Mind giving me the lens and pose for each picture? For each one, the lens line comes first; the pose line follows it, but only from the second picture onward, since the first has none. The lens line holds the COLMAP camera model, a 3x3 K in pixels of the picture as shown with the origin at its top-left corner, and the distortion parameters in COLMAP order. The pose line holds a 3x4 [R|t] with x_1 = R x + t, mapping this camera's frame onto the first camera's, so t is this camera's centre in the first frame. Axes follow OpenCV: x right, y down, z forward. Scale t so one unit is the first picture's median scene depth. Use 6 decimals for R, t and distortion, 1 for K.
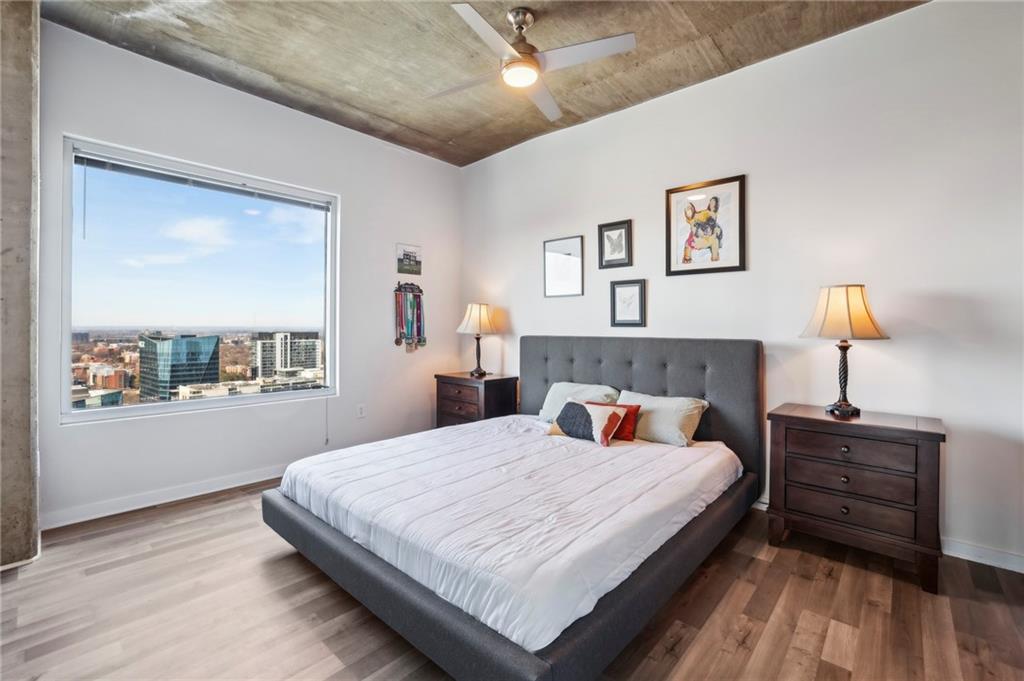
lens RADIAL K [[447.3, 0, 510.0], [0, 447.3, 328.8], [0, 0, 1]] dist [-0.045840, 0.015785]
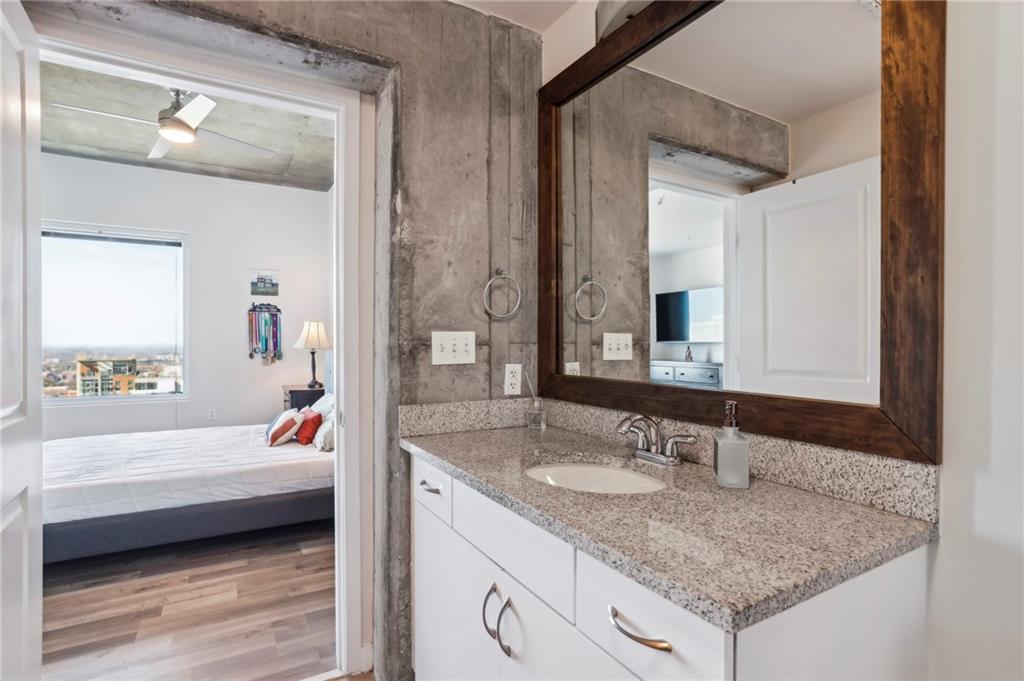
lens RADIAL K [[510.0, 0, 512.3], [0, 510.0, 344.7], [0, 0, 1]] dist [-0.013710, 0.000157]
pose [[0.953138, -0.005161, -0.302491, 0.951758], [0.004469, 0.999986, -0.002981, 0.009118], [0.302502, 0.001489, 0.953147, -0.036318]]
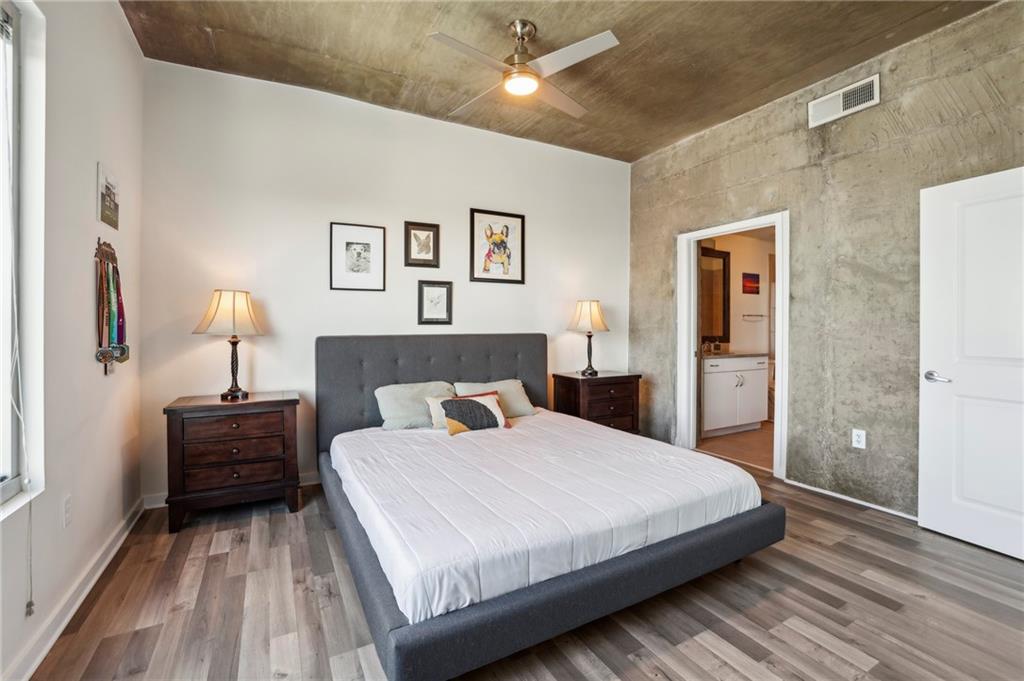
lens RADIAL K [[447.3, 0, 510.0], [0, 447.3, 328.8], [0, 0, 1]] dist [-0.045840, 0.015785]
pose [[0.331067, -0.013000, 0.943518, -0.699581], [0.005341, 0.999915, 0.011903, -0.006207], [-0.943592, 0.001099, 0.331108, 0.487009]]
